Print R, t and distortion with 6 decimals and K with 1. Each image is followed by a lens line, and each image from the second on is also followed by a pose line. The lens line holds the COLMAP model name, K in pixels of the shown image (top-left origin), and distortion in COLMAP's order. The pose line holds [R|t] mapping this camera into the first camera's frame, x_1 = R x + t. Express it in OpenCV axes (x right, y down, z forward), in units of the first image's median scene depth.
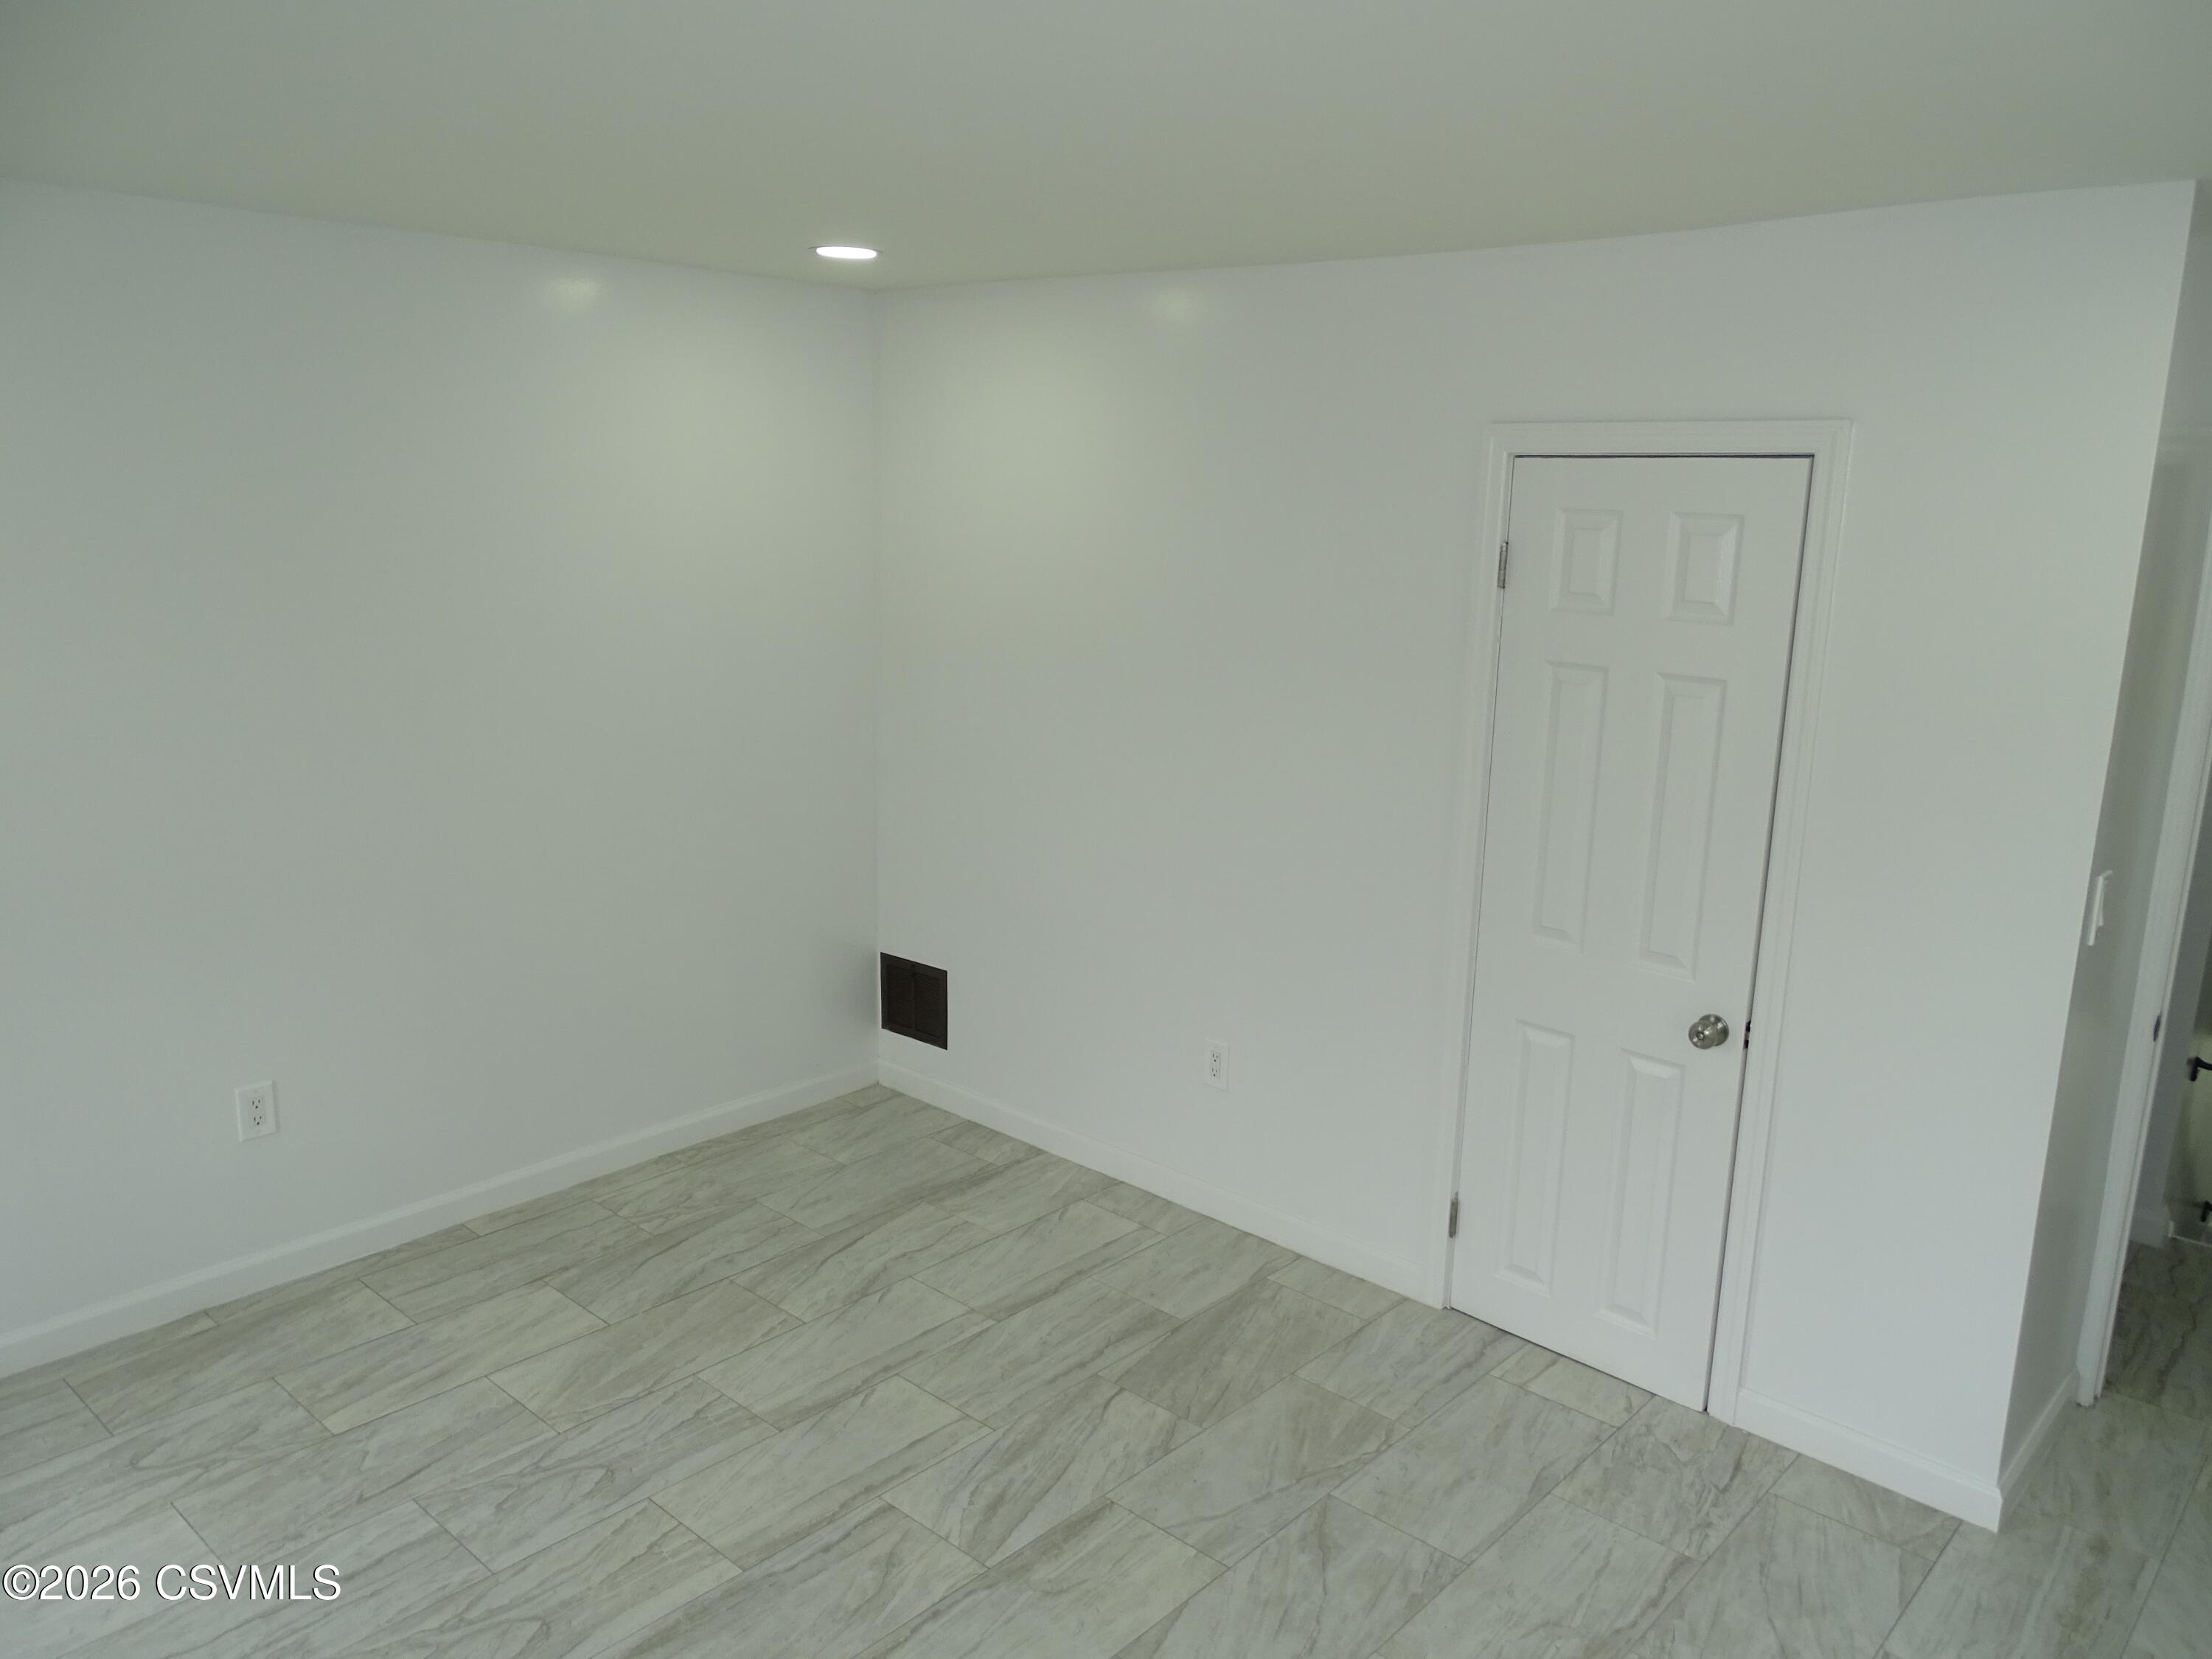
lens RADIAL K [[1653.6, 0, 1106.0], [0, 1653.6, 829.5], [0, 0, 1]] dist [0.007169, 0.003164]
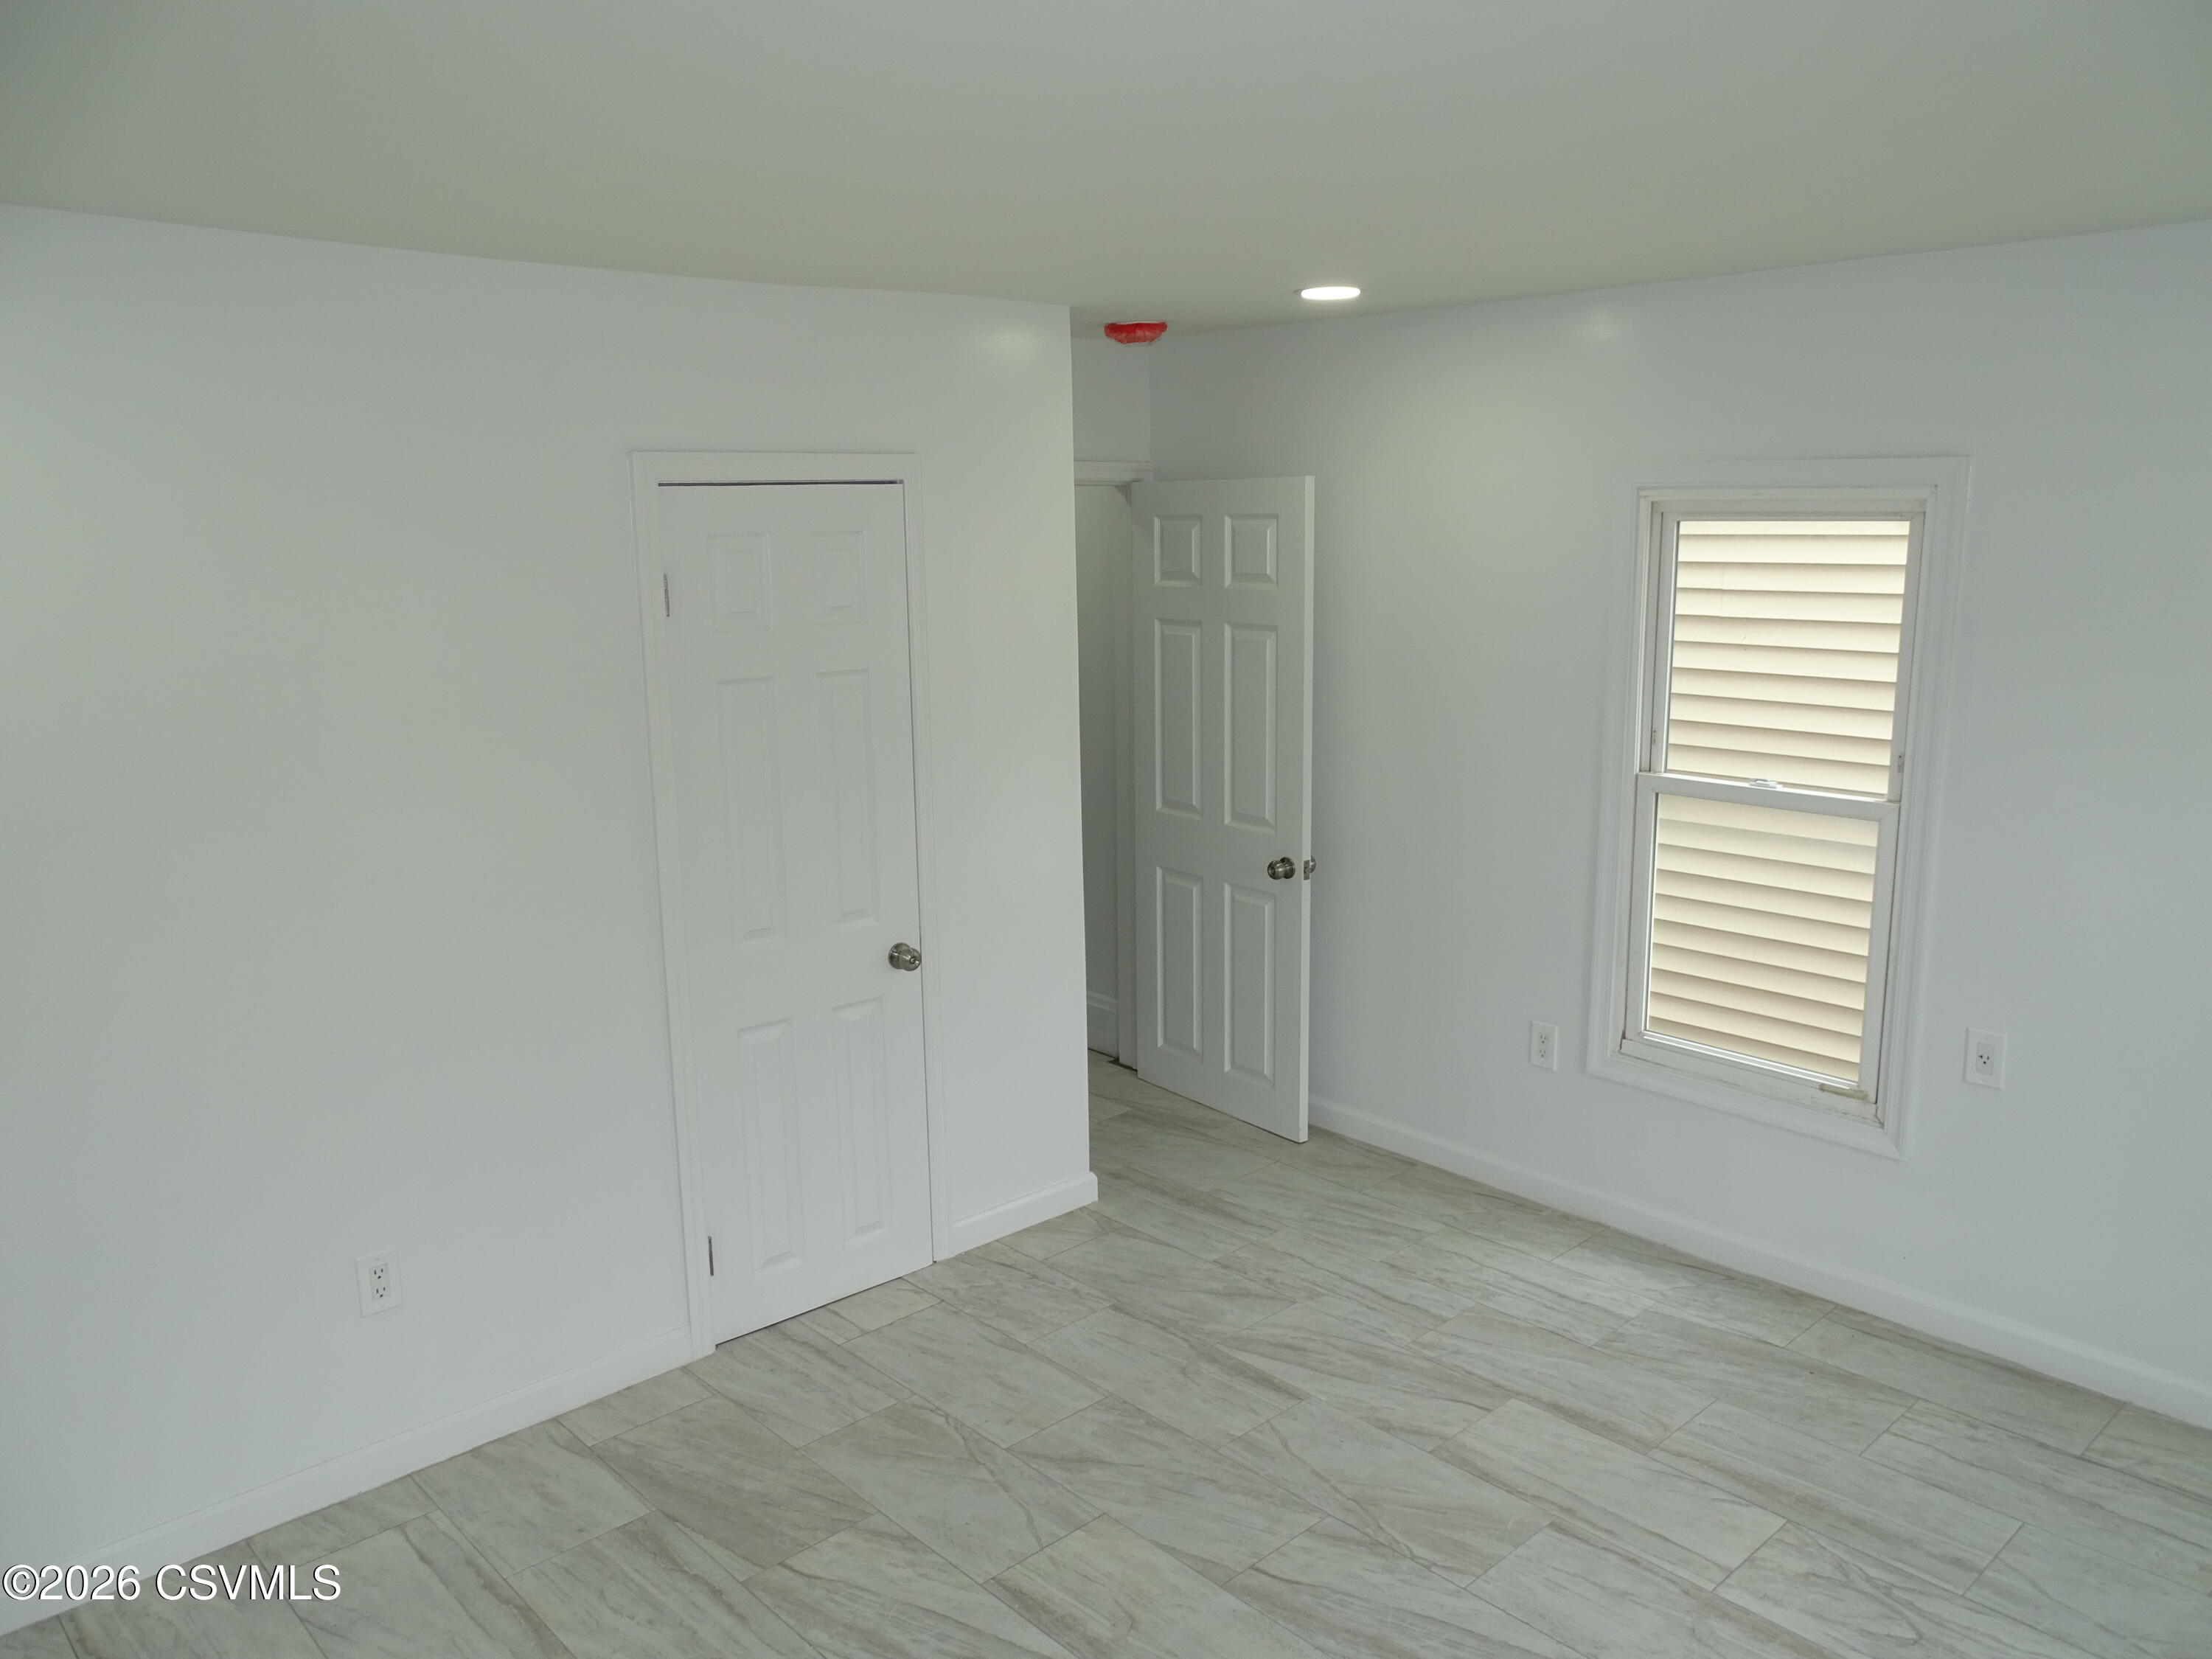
lens RADIAL K [[1653.6, 0, 1106.0], [0, 1653.6, 829.5], [0, 0, 1]] dist [0.007169, 0.003164]
pose [[0.082978, -0.212785, 0.973569, -0.776457], [0.230324, 0.954583, 0.189005, -0.160151], [-0.969570, 0.208553, 0.128219, 0.680299]]
